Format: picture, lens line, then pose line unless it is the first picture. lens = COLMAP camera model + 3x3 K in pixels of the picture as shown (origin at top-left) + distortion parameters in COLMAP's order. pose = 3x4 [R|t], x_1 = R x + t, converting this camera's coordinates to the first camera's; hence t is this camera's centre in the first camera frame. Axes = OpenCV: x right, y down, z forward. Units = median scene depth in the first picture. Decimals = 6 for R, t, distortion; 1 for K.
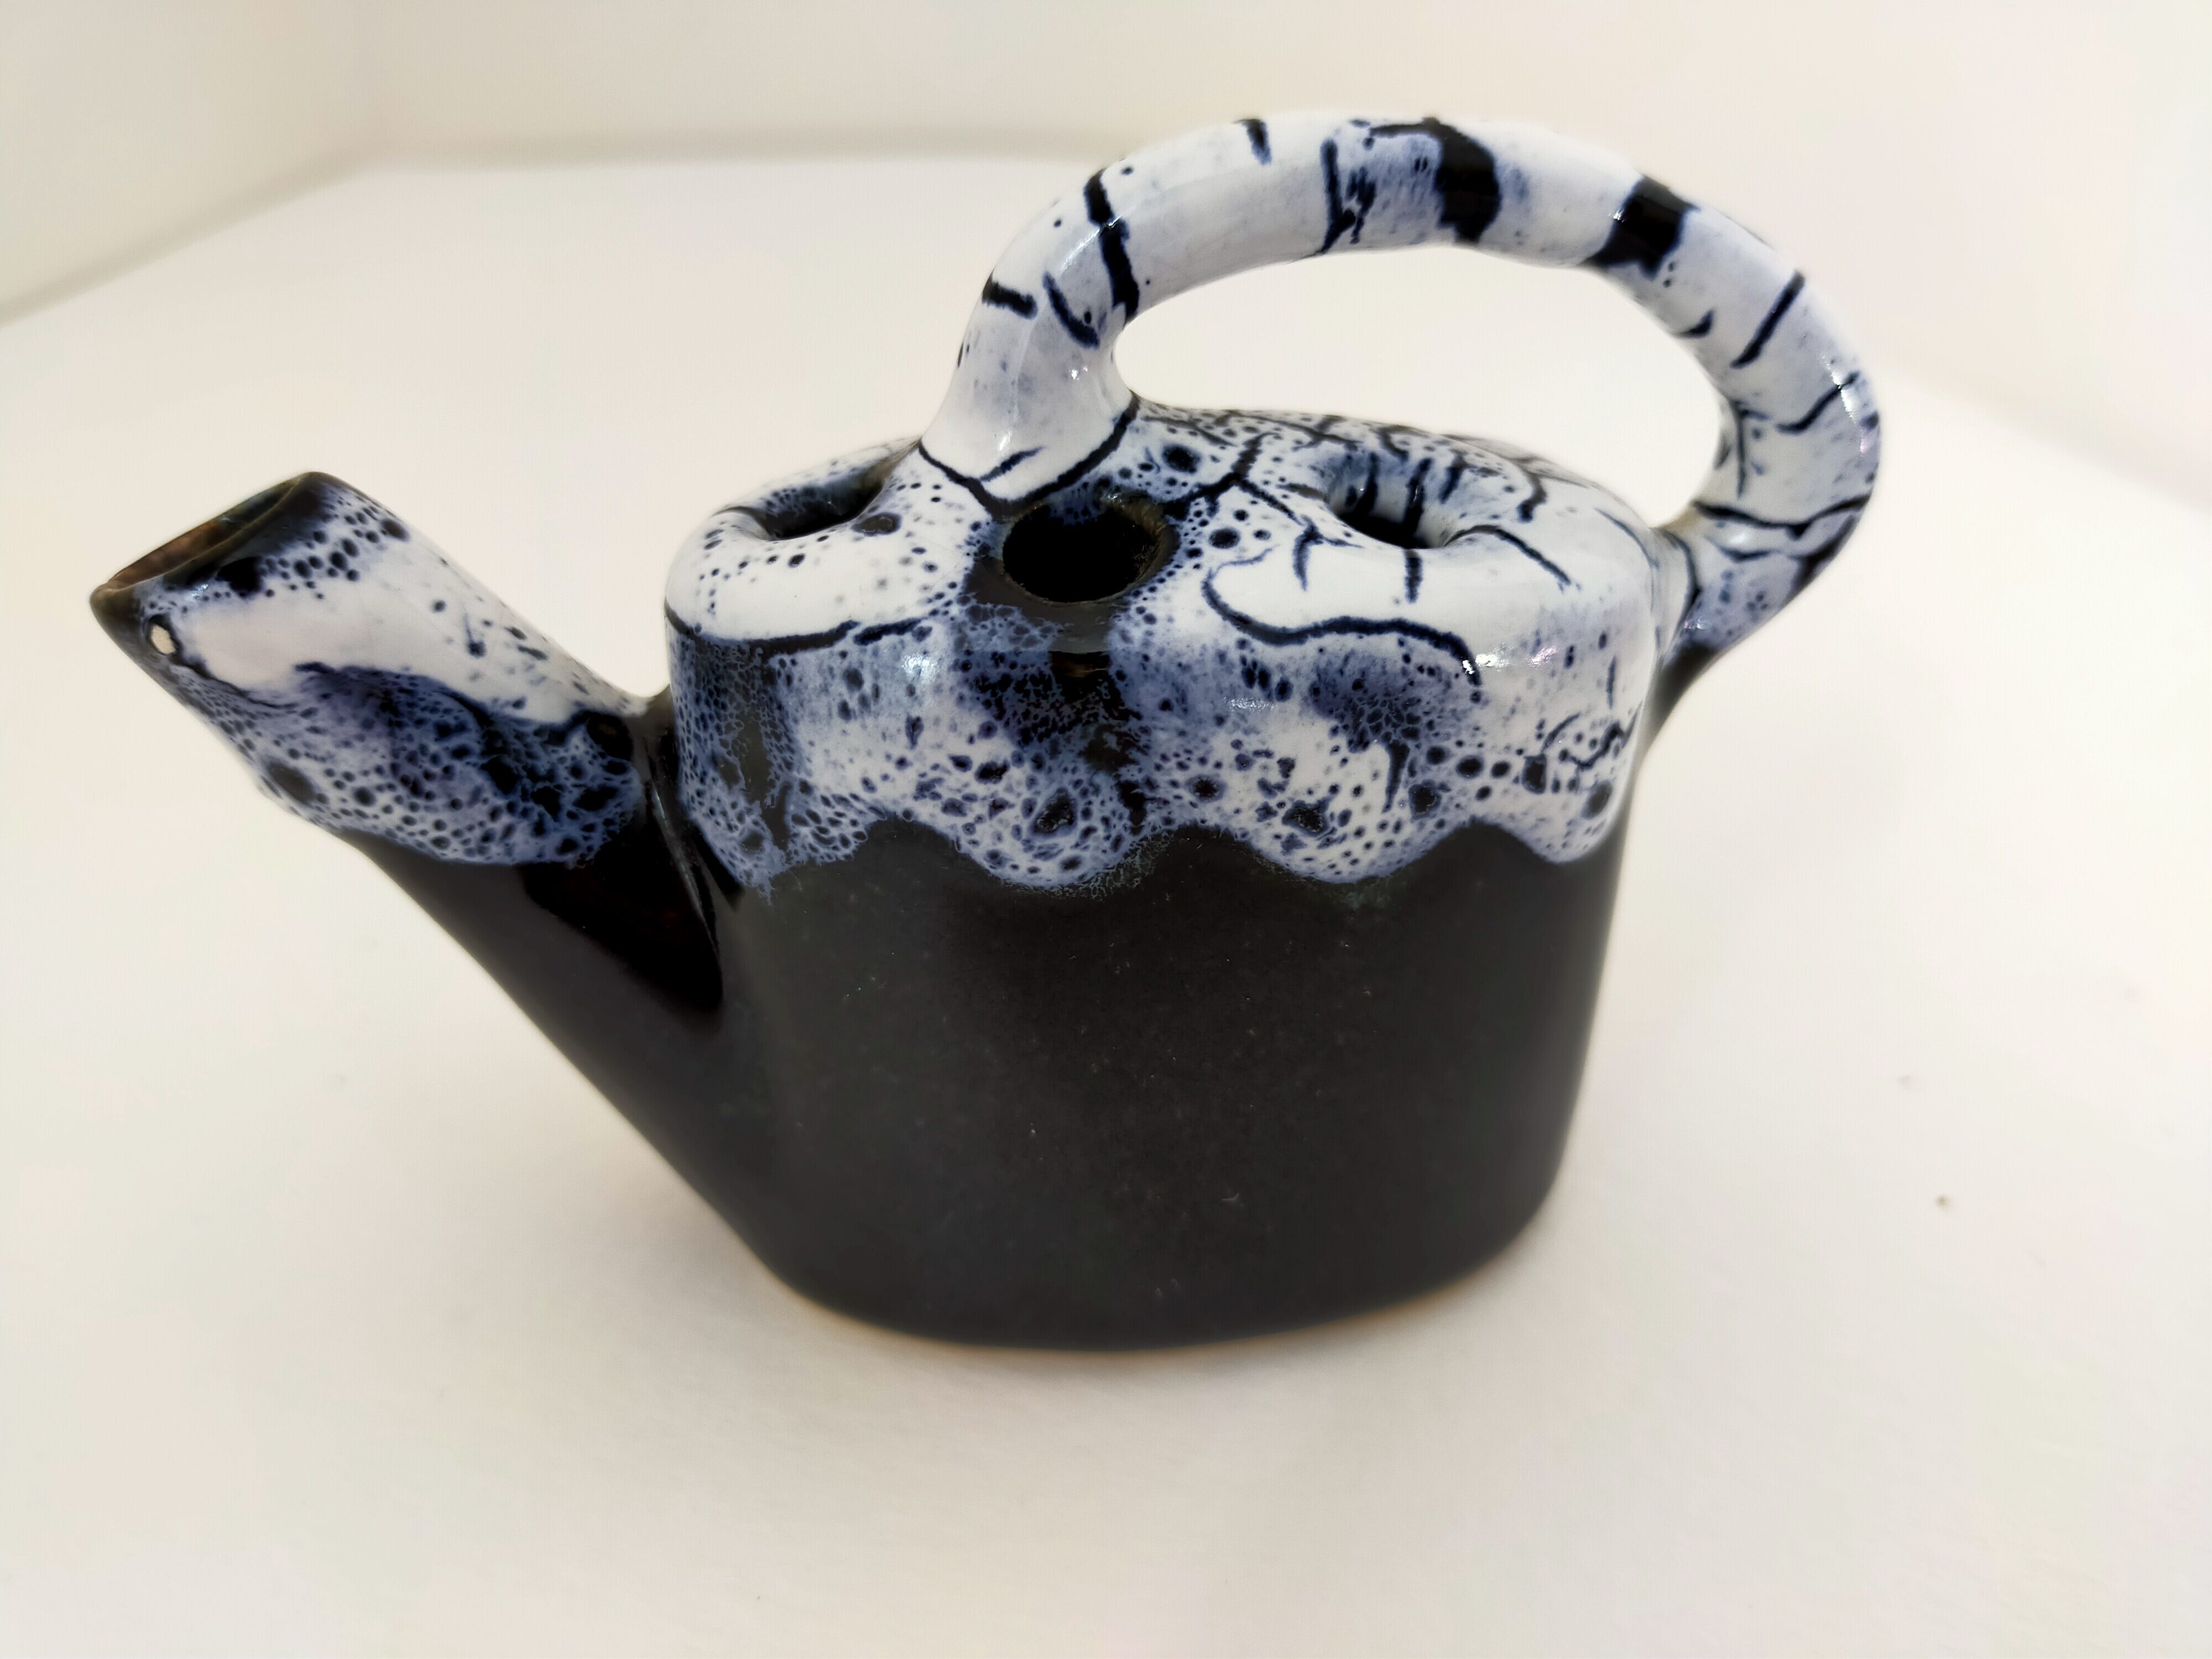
lens RADIAL K [[1755.6, 0, 1102.4], [0, 1755.6, 841.0], [0, 0, 1]] dist [0.099504, -0.348694]
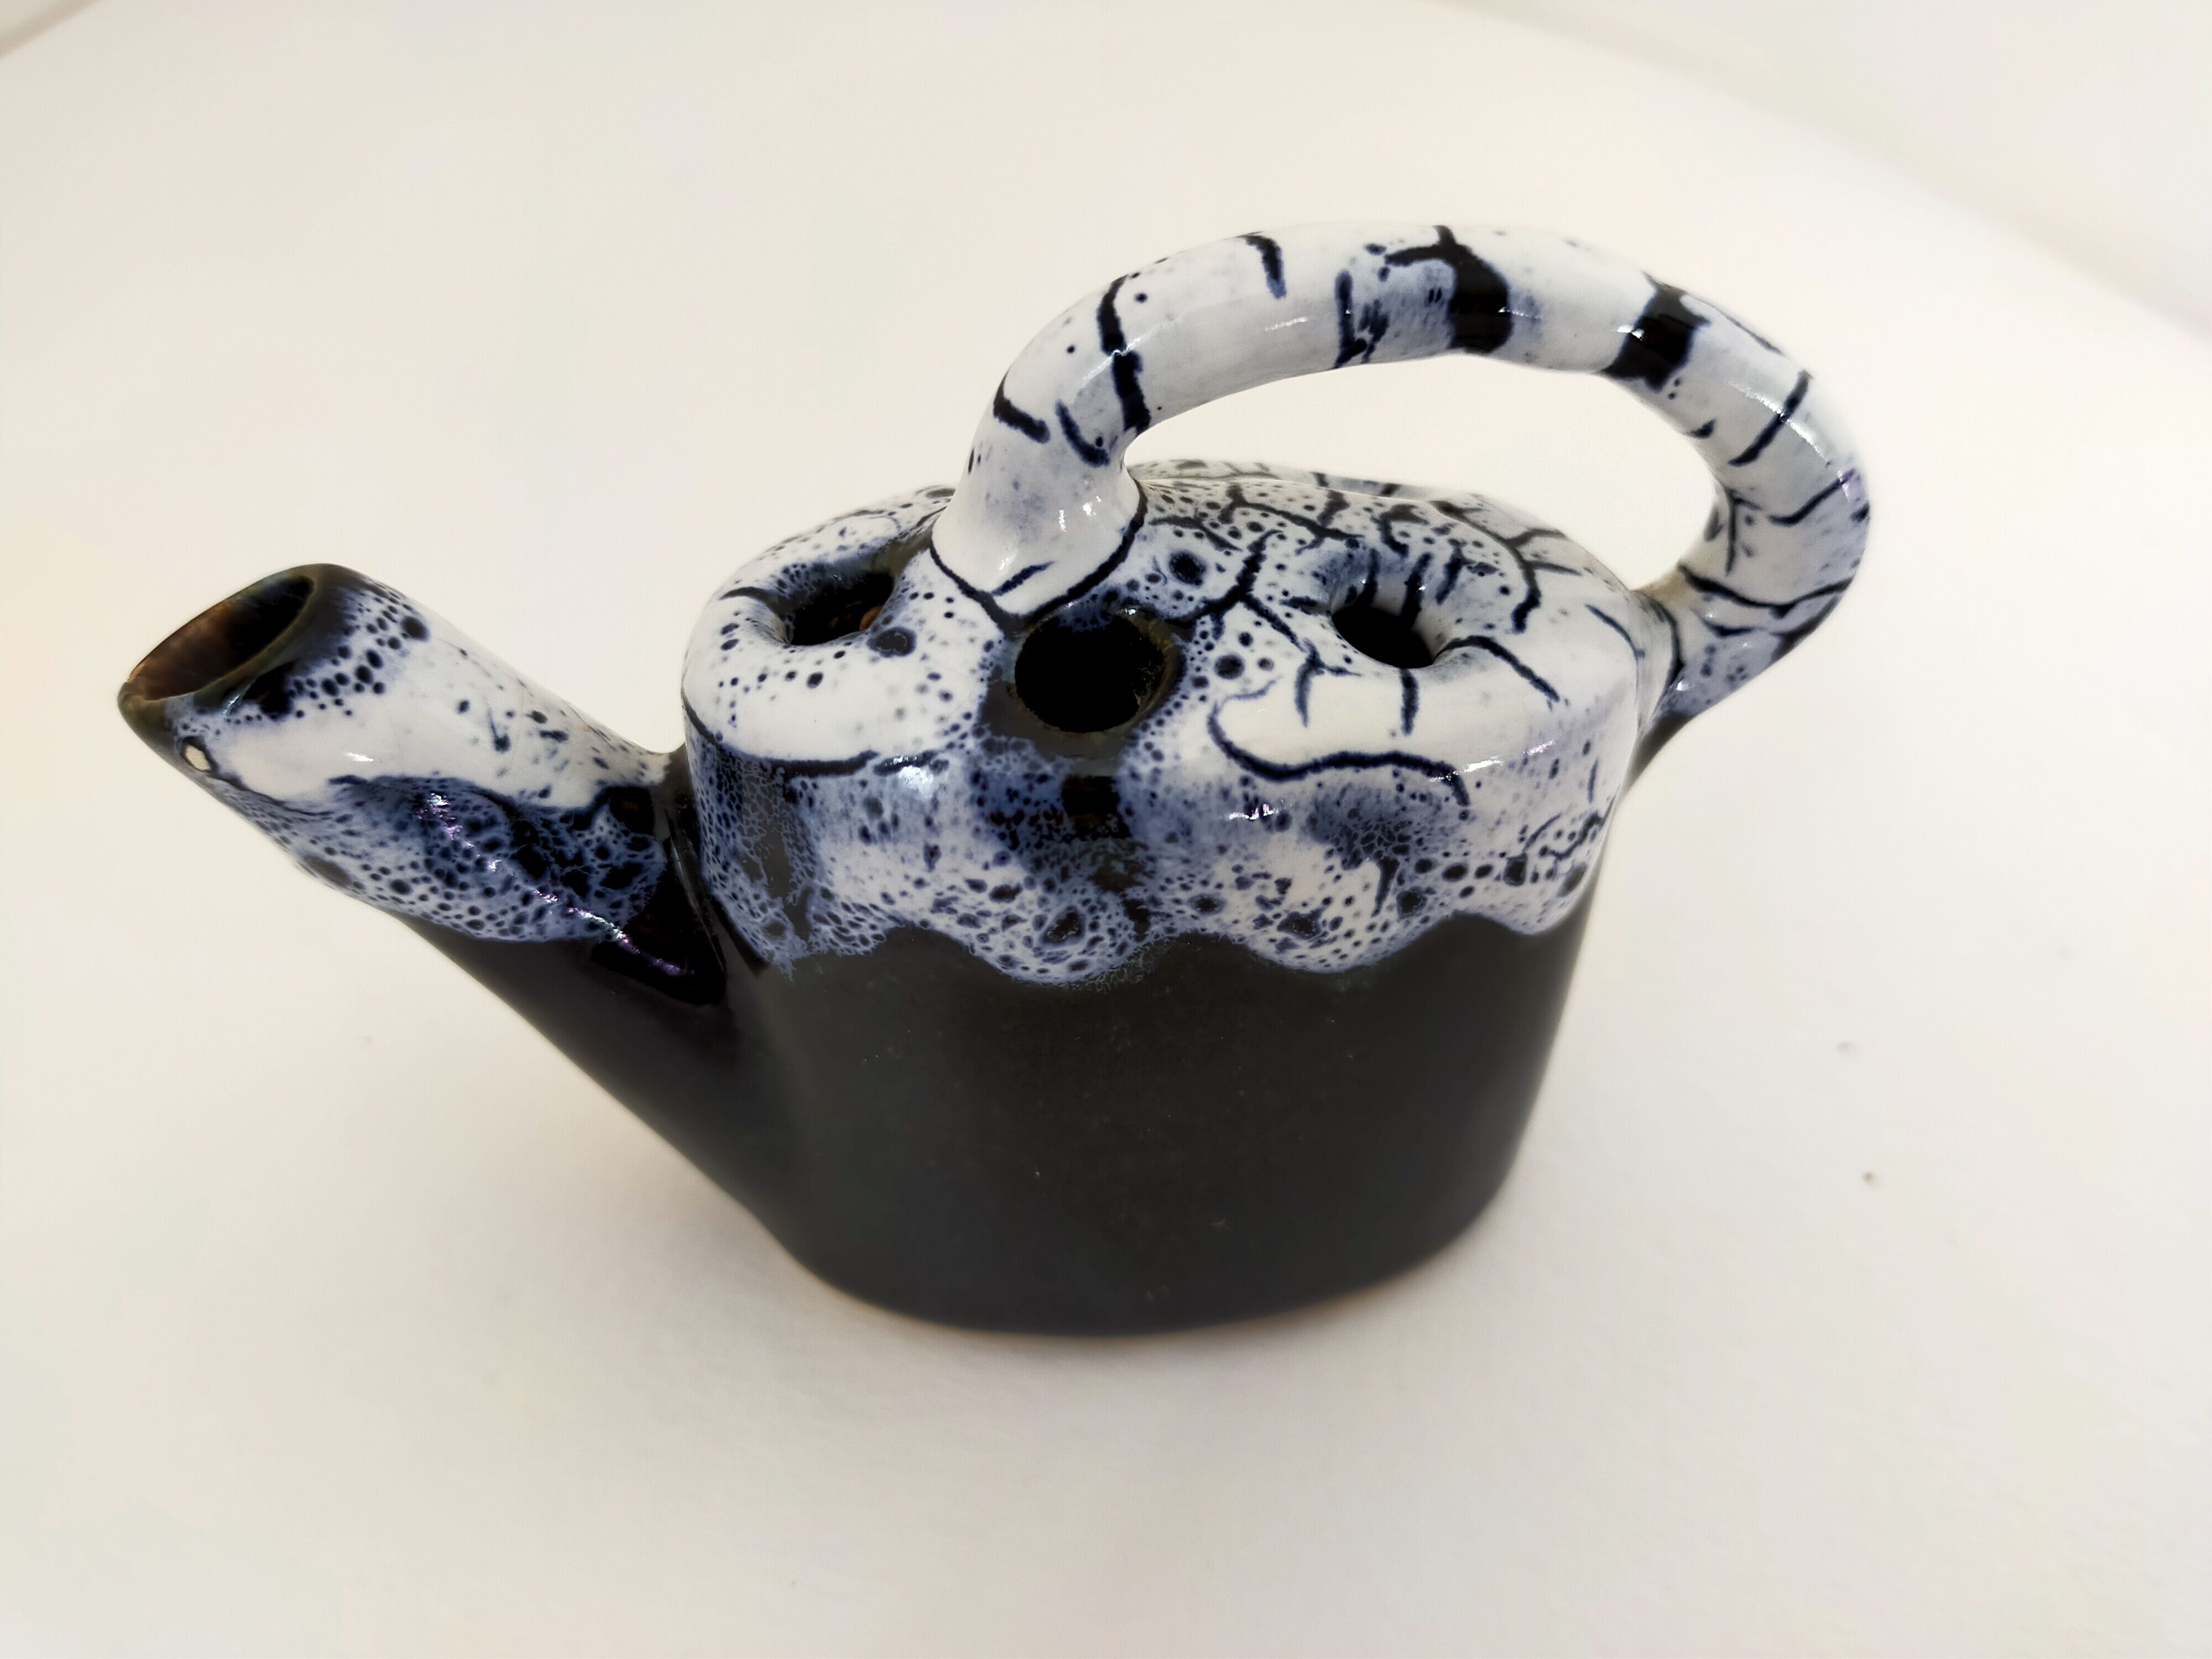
lens RADIAL K [[1749.3, 0, 1102.4], [0, 1749.3, 841.9], [0, 0, 1]] dist [0.109808, -0.351198]
pose [[0.999724, 0.006841, 0.022494, -0.027493], [-0.010594, 0.985177, 0.171215, -0.241556], [-0.020989, -0.171406, 0.984977, -0.031881]]
